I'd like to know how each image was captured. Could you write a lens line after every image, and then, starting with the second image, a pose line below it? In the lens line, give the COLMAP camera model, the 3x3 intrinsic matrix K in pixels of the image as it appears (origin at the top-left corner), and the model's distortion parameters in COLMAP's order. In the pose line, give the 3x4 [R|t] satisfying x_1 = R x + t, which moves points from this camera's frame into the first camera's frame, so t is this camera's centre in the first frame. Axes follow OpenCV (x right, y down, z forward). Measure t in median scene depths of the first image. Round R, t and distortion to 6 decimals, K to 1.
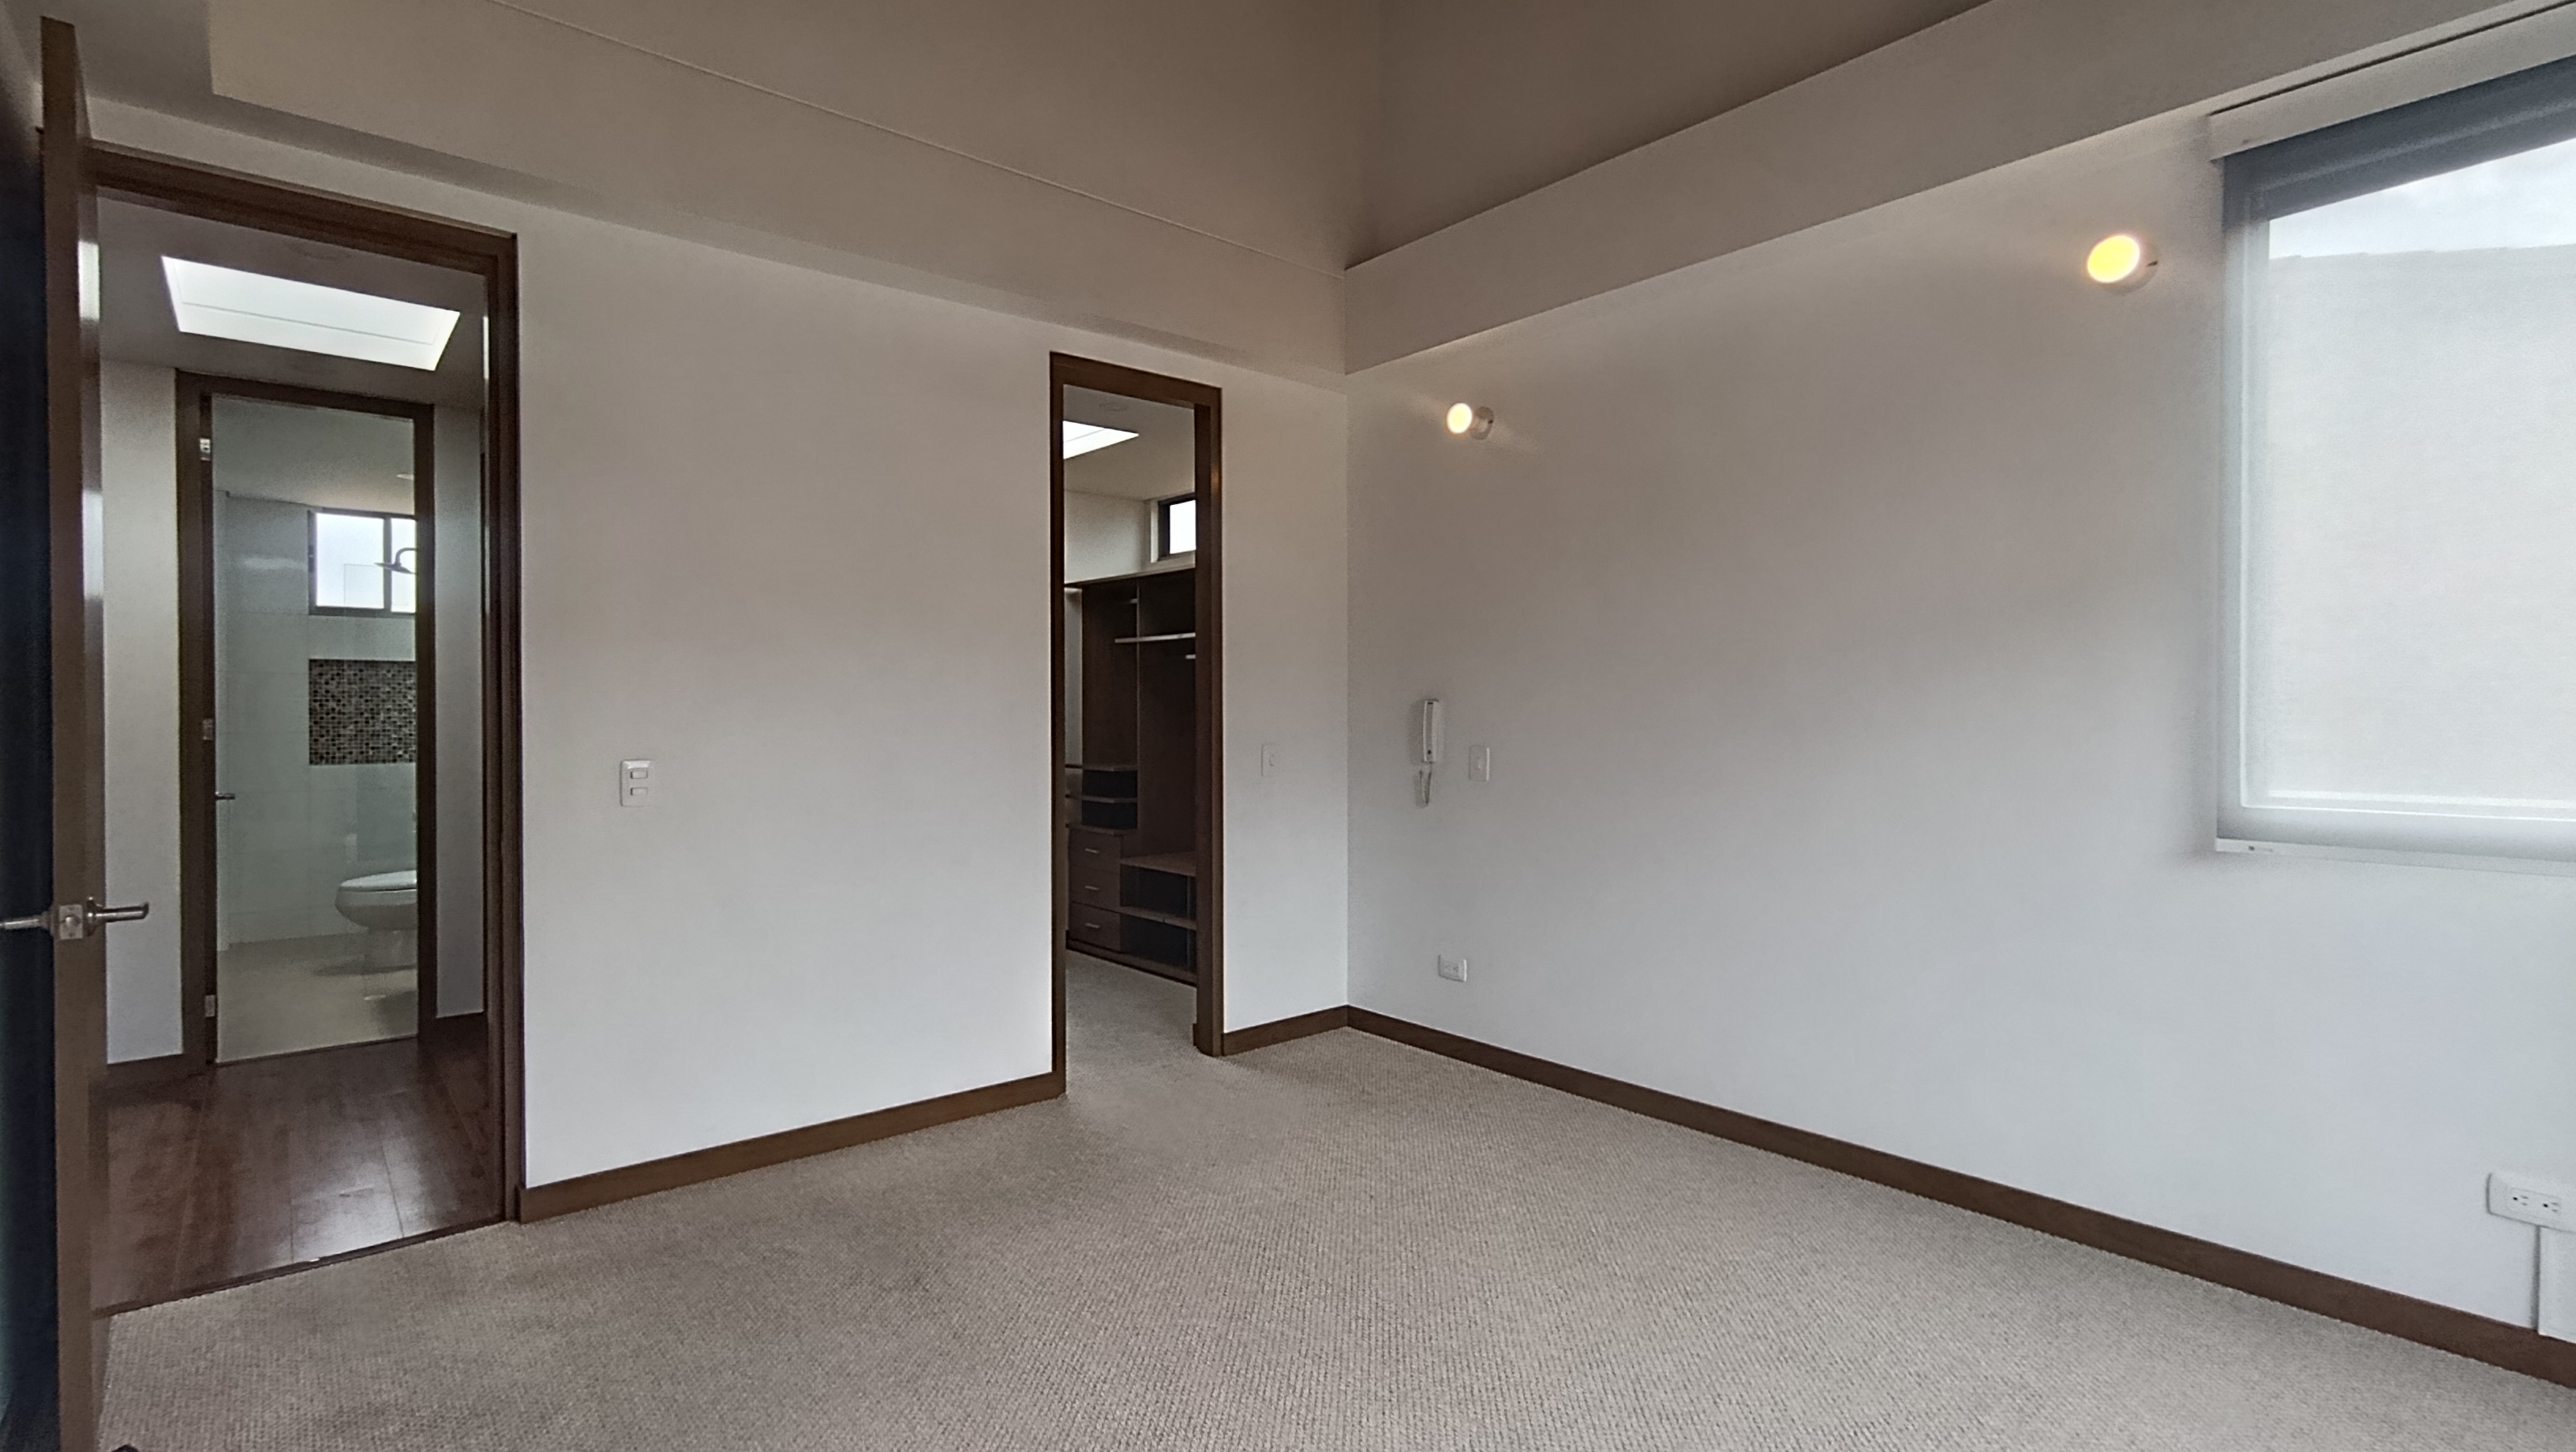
lens RADIAL K [[1192.0, 0, 1288.0], [0, 1192.0, 726.0], [0, 0, 1]] dist [-0.000938, 0.007689]
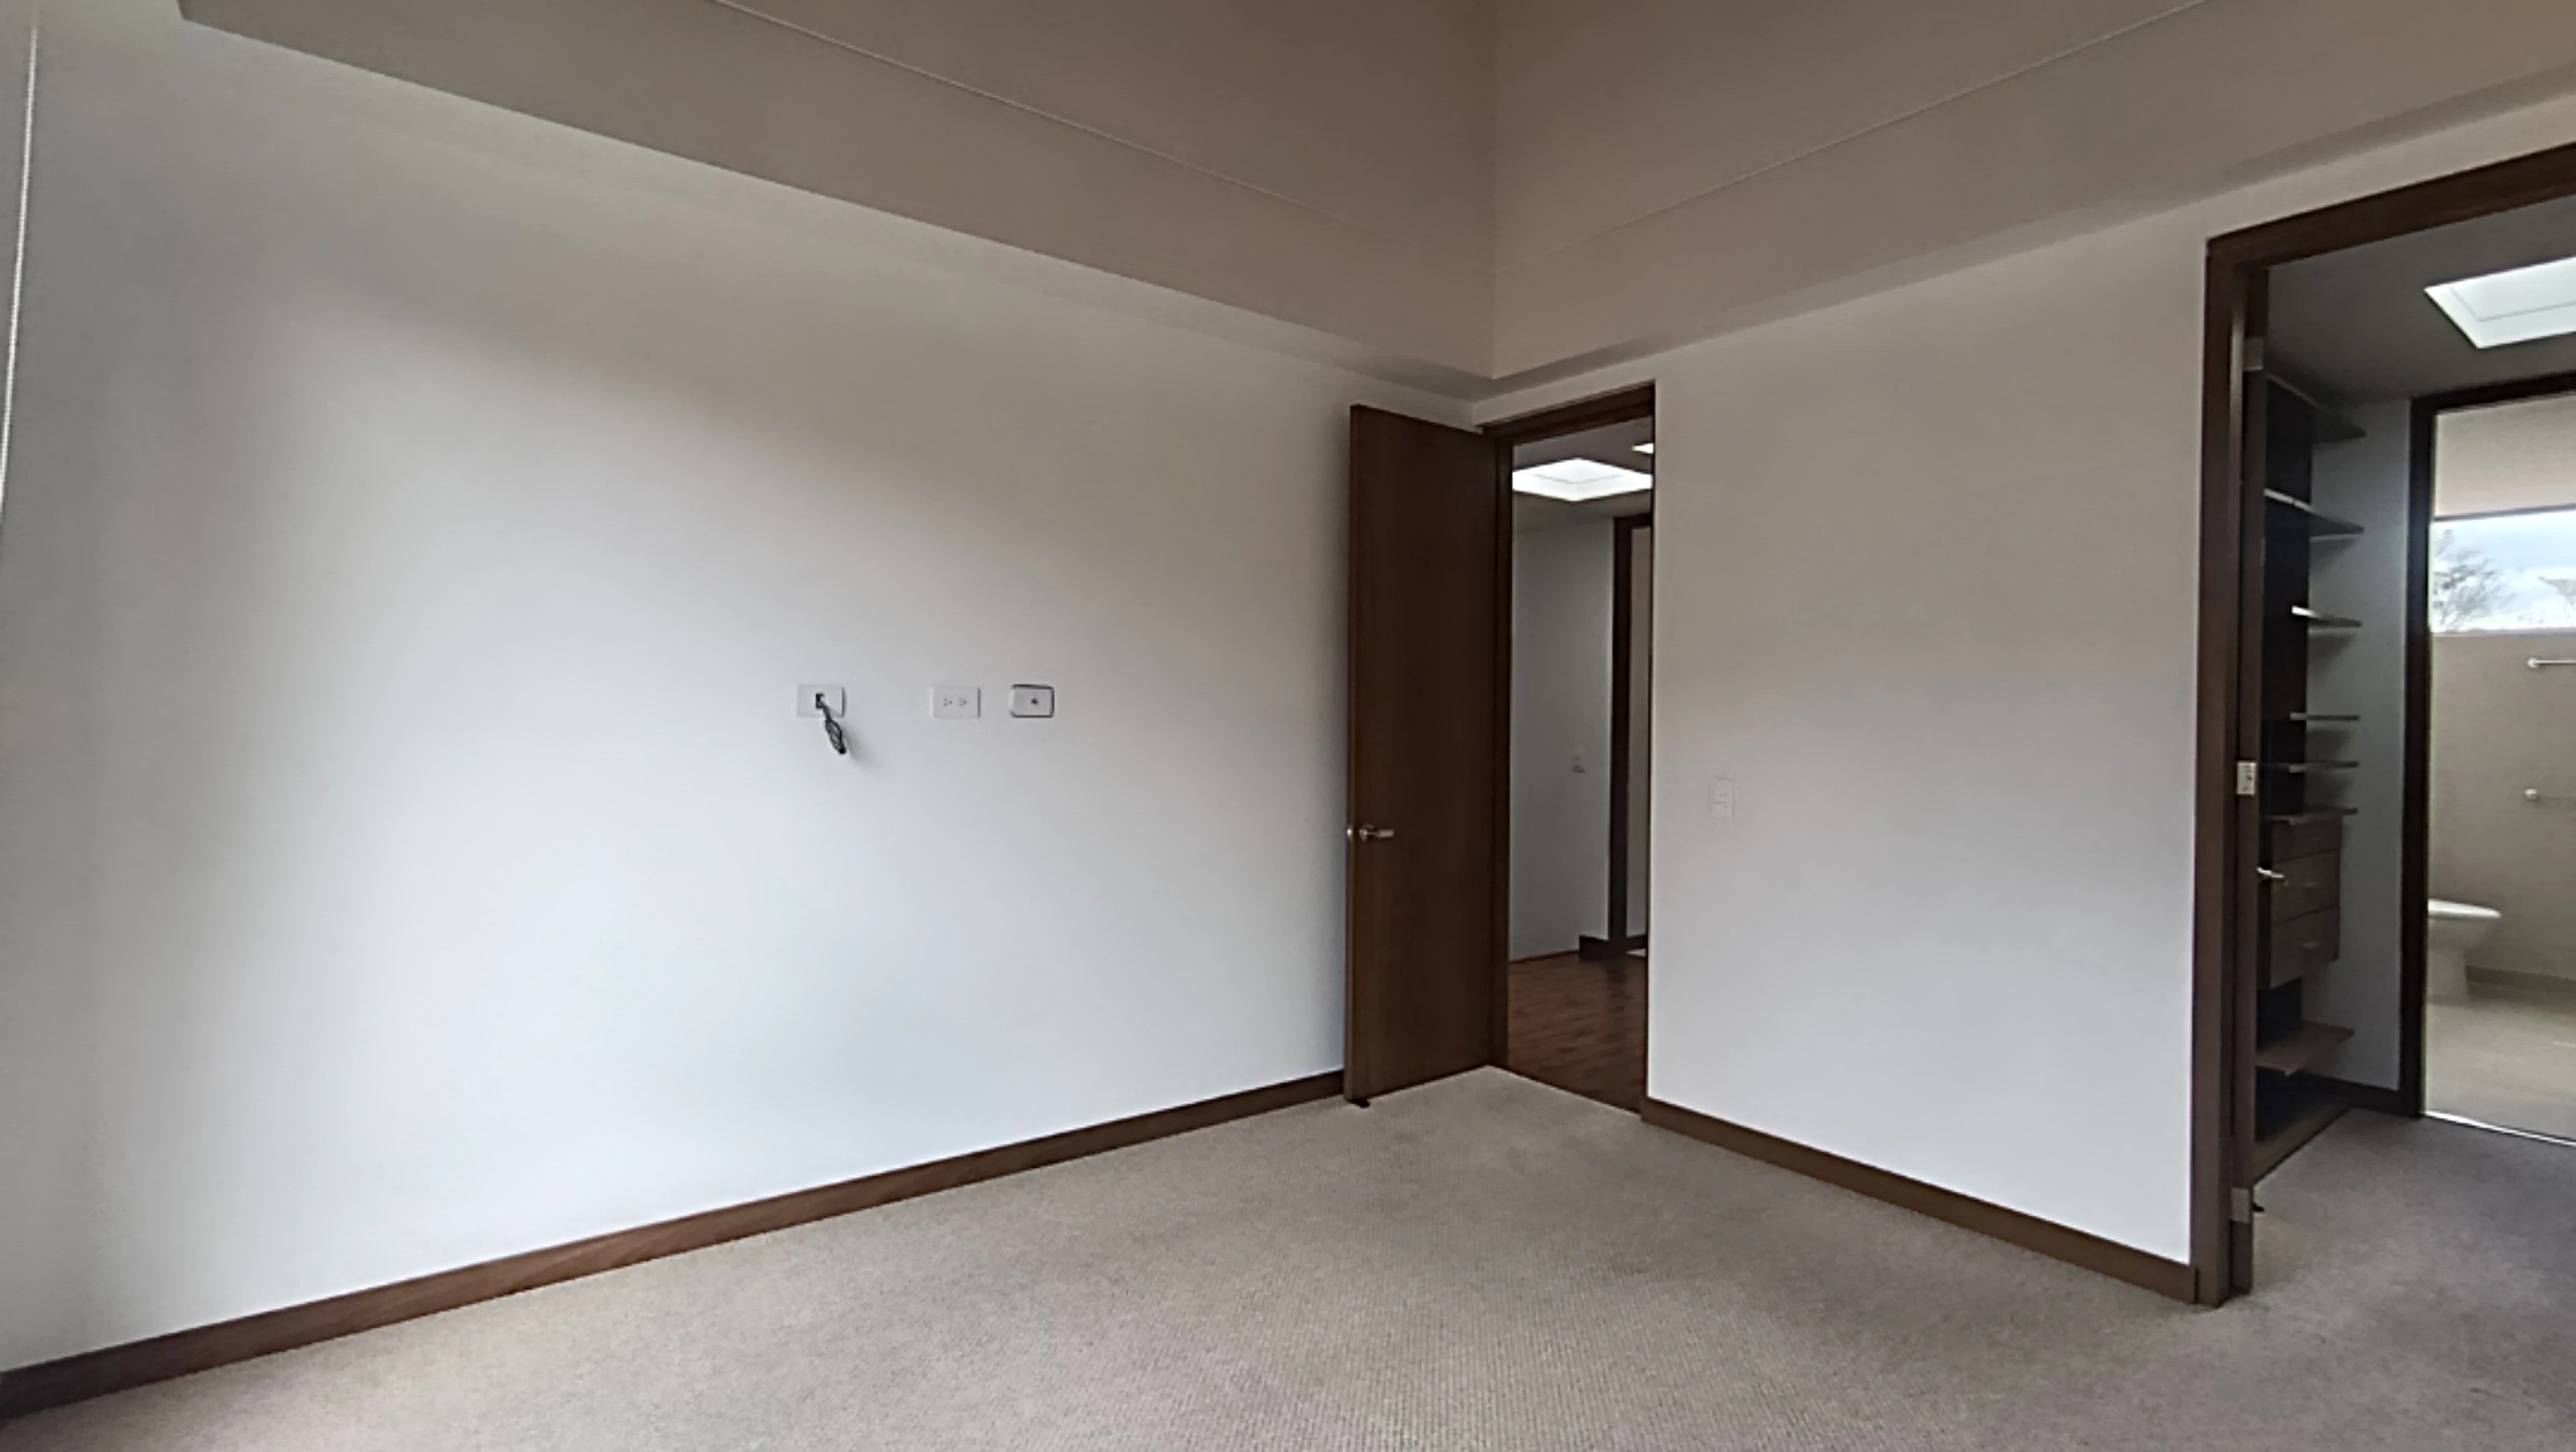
lens RADIAL K [[1192.0, 0, 1288.0], [0, 1192.0, 726.0], [0, 0, 1]] dist [-0.000938, 0.007689]
pose [[-0.050727, 0.007090, -0.998687, 0.700891], [-0.028535, 0.999556, 0.008546, -0.023544], [0.998305, 0.028931, -0.050503, 0.658526]]
